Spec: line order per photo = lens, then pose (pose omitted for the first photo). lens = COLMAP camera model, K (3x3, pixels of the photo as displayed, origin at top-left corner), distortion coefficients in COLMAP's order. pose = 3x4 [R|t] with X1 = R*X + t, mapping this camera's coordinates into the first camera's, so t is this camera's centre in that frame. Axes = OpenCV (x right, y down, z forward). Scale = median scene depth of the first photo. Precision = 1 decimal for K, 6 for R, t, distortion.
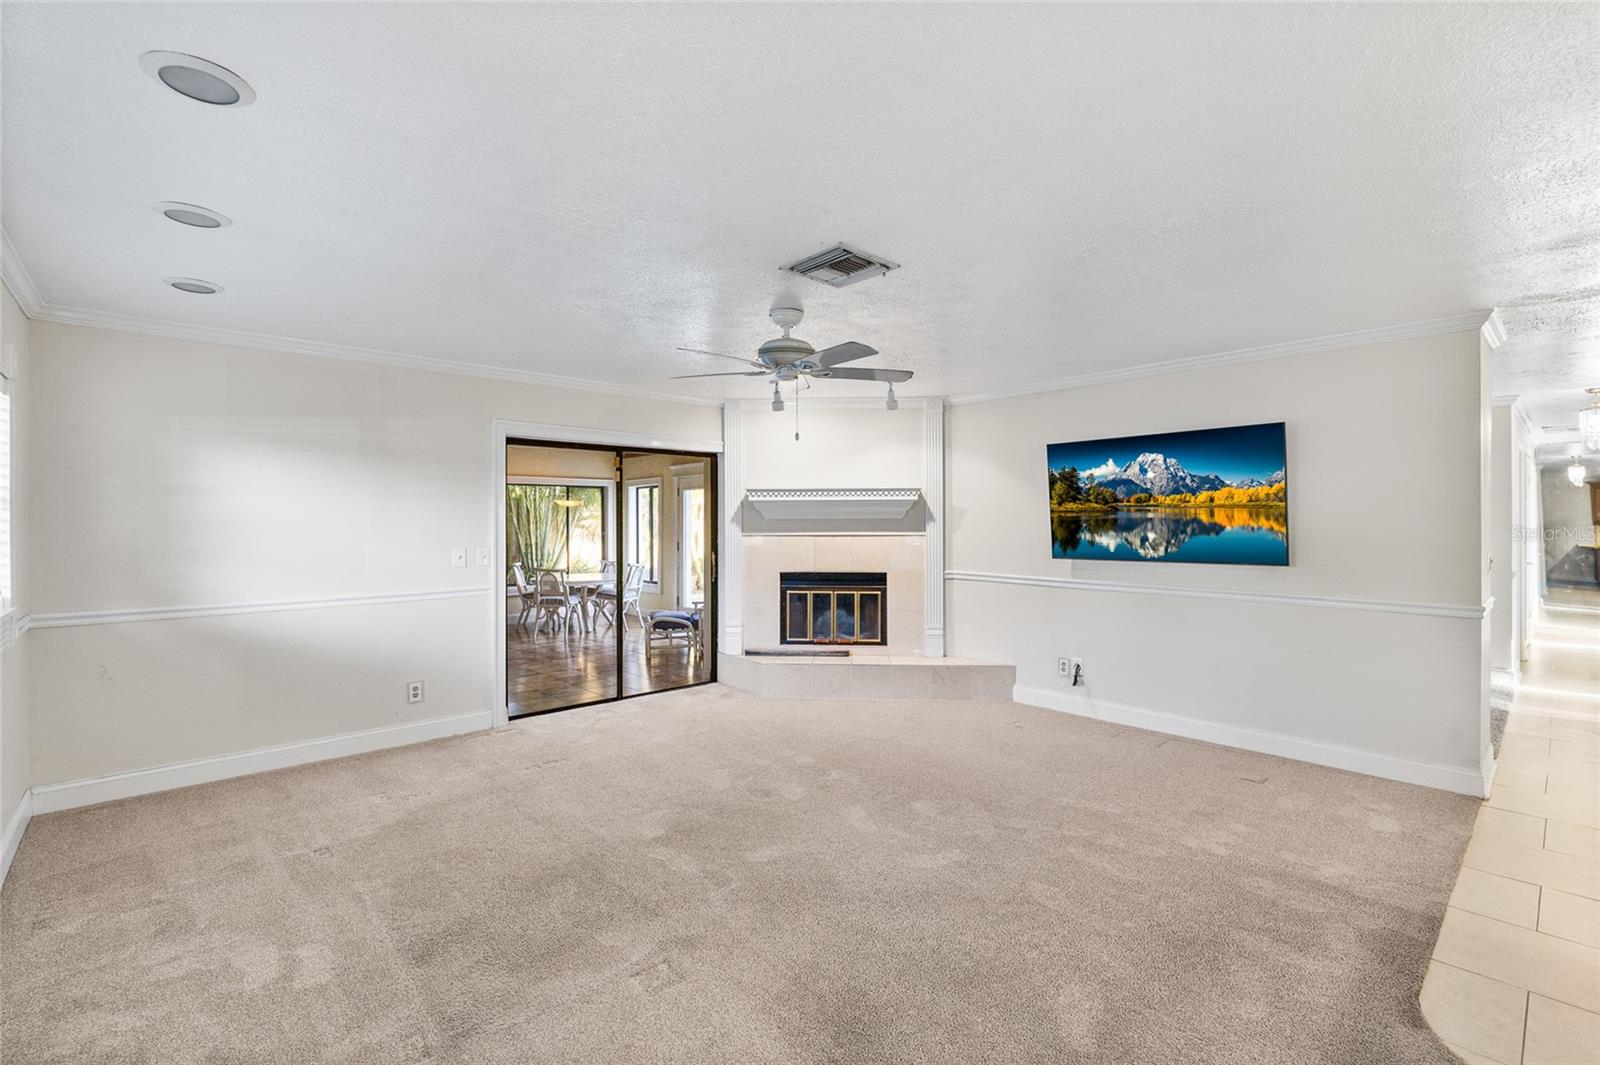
lens RADIAL K [[706.5, 0, 796.3], [0, 706.5, 523.2], [0, 0, 1]] dist [-0.008116, 0.001495]
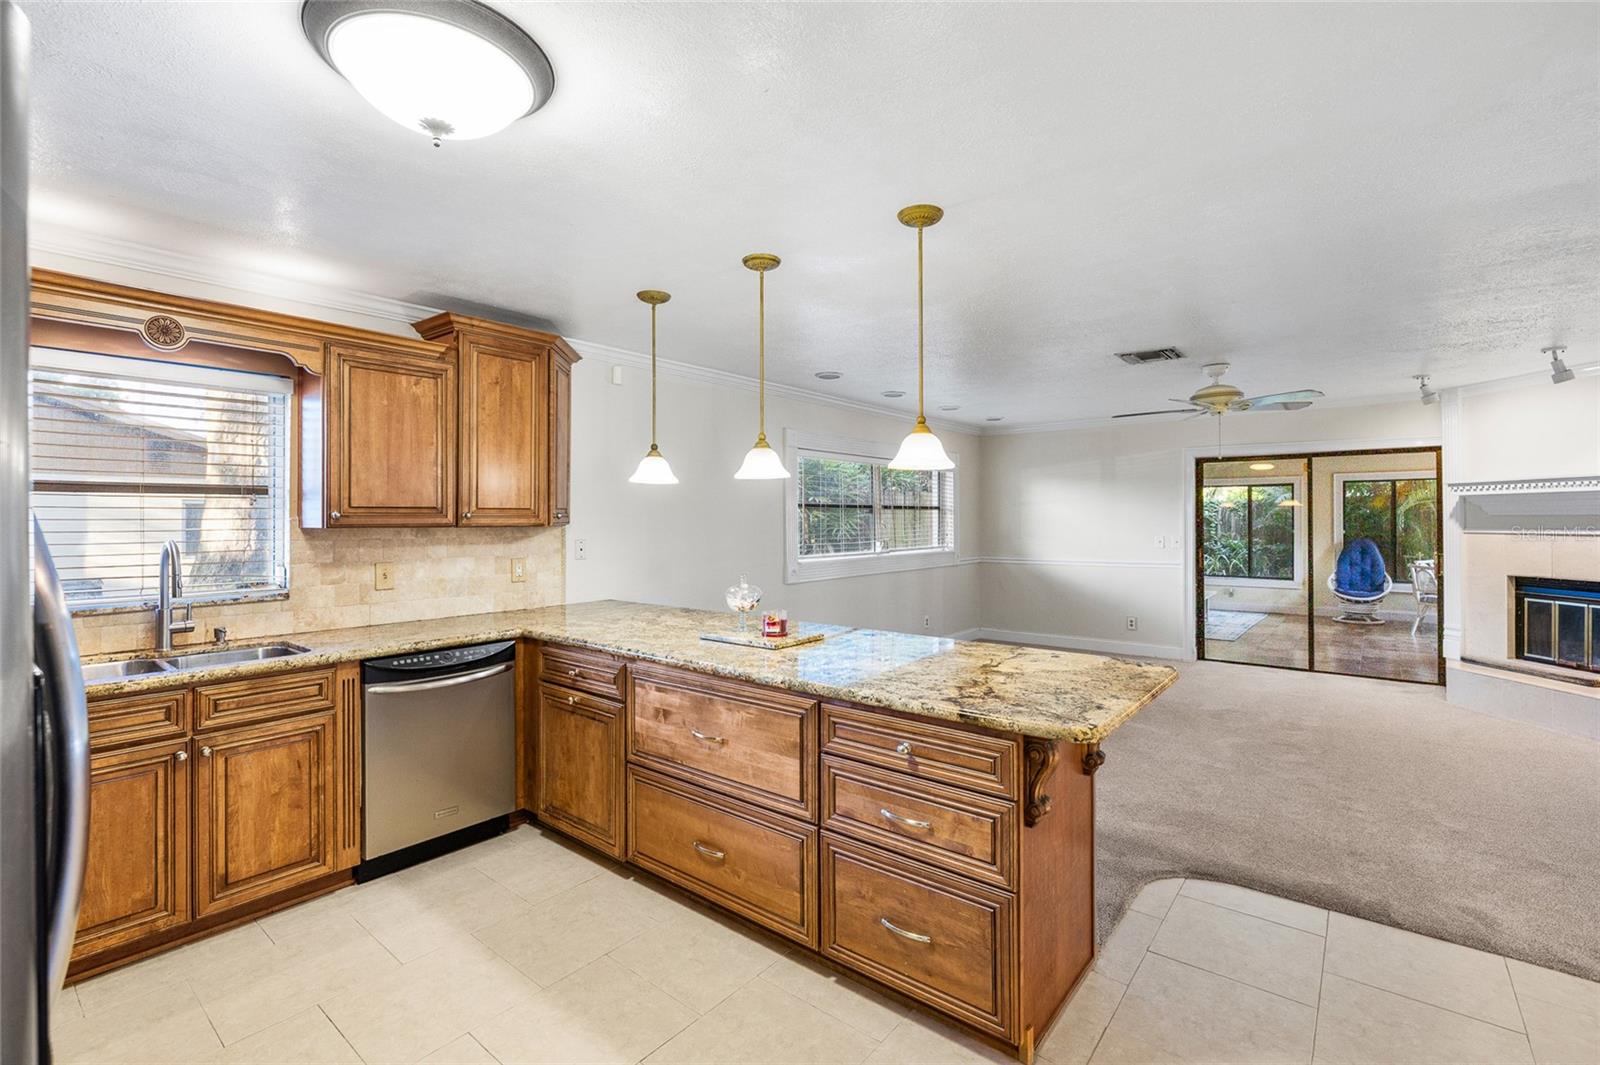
lens RADIAL K [[706.5, 0, 804.5], [0, 706.5, 521.0], [0, 0, 1]] dist [-0.008116, 0.001495]
pose [[0.157723, 0.002862, -0.987479, 0.703476], [0.000174, 0.999996, 0.002926, -0.001266], [0.987483, -0.000634, 0.157722, -0.002013]]
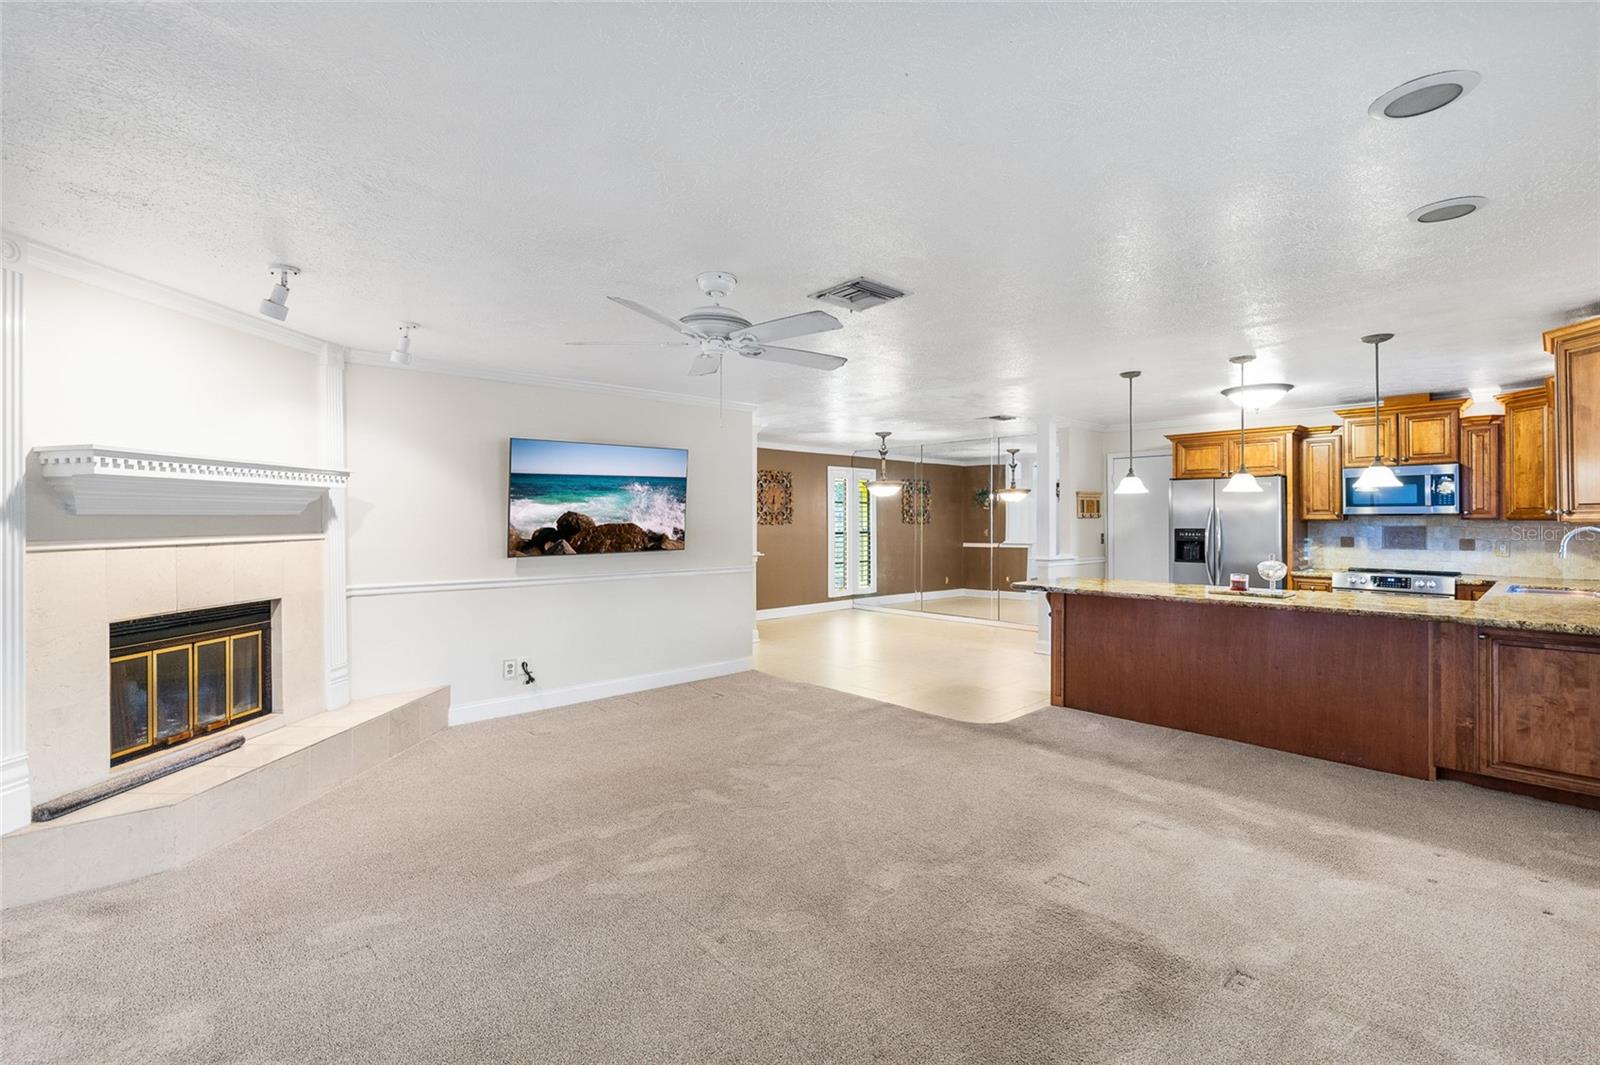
lens RADIAL K [[706.5, 0, 802.1], [0, 706.5, 522.1], [0, 0, 1]] dist [-0.008116, 0.001495]
pose [[-0.004795, -0.005054, 0.999976, -0.514653], [0.004364, 0.999978, 0.005075, -0.000677], [-0.999979, 0.004388, -0.004773, 0.529274]]
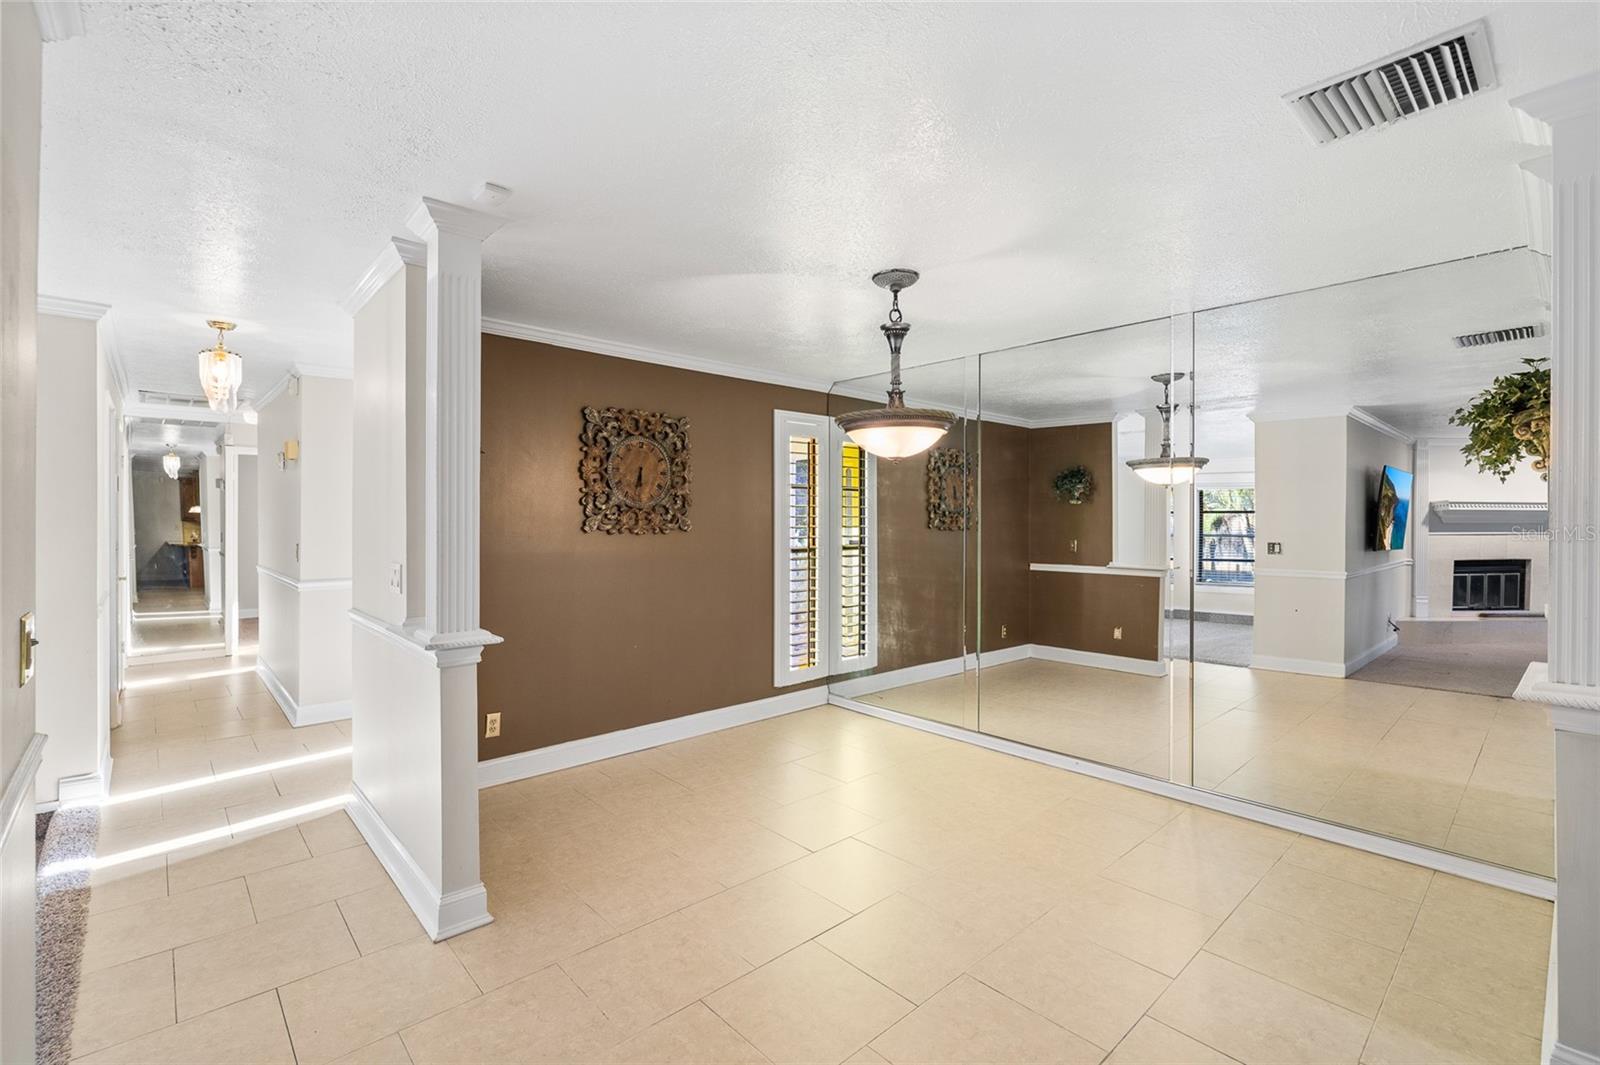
lens RADIAL K [[706.5, 0, 799.8], [0, 706.5, 530.2], [0, 0, 1]] dist [-0.008116, 0.001495]
pose [[0.999975, 0.003431, 0.006157, -1.366662], [-0.003473, 0.999972, 0.006701, 0.004478], [-0.006134, -0.006722, 0.999959, -0.414229]]
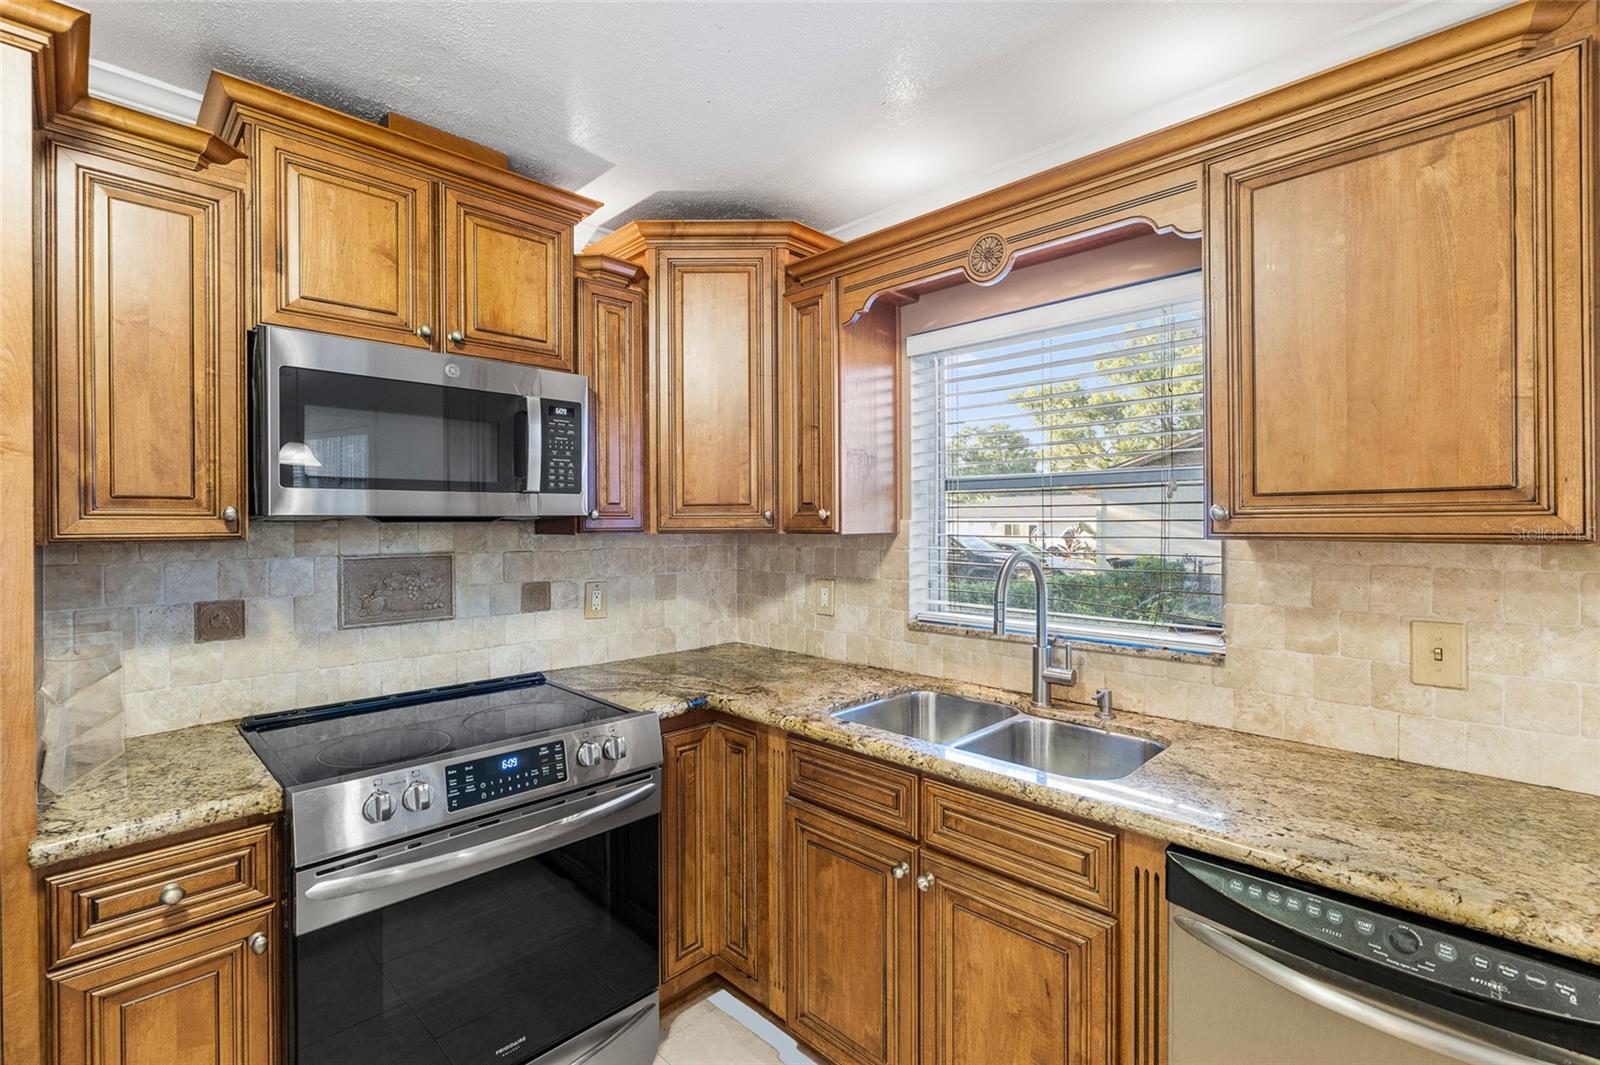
lens RADIAL K [[706.5, 0, 805.2], [0, 706.5, 522.9], [0, 0, 1]] dist [-0.008116, 0.001495]
pose [[-0.998338, 0.002680, -0.057564, 0.350109], [0.002429, 0.999987, 0.004425, -0.001828], [0.057575, 0.004277, -0.998332, -0.018169]]
